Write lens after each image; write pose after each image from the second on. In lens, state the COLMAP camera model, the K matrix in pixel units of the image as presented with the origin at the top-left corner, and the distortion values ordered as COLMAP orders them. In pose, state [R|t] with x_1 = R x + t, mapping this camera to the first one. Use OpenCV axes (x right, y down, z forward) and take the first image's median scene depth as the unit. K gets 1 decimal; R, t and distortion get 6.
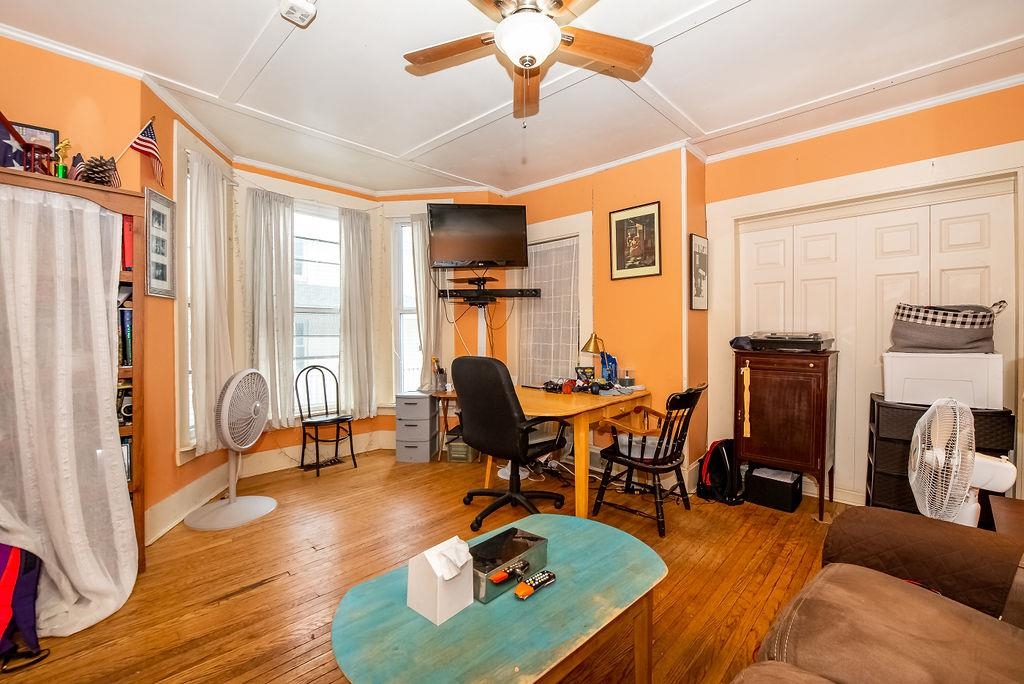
lens RADIAL K [[440.3, 0, 511.6], [0, 440.3, 338.9], [0, 0, 1]] dist [-0.000155, -0.000162]
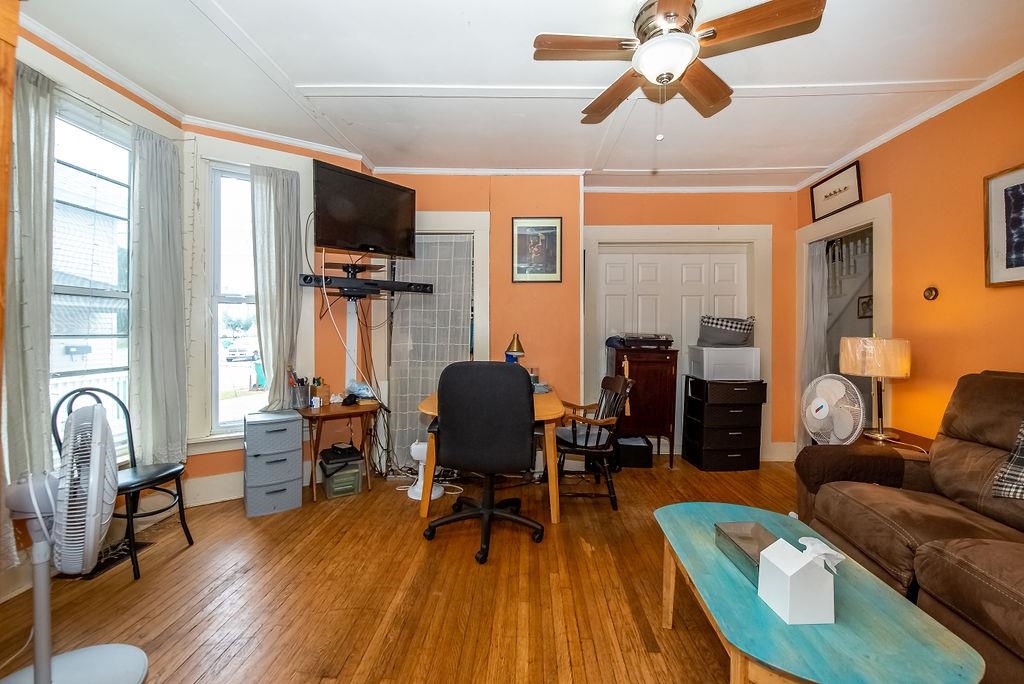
lens RADIAL K [[424.3, 0, 515.6], [0, 424.3, 332.5], [0, 0, 1]] dist [0.001597, -0.000030]
pose [[0.749980, 0.002184, 0.661457, -0.405166], [-0.002392, 0.999997, -0.000589, -0.012959], [-0.661457, -0.001140, 0.749983, 0.224096]]
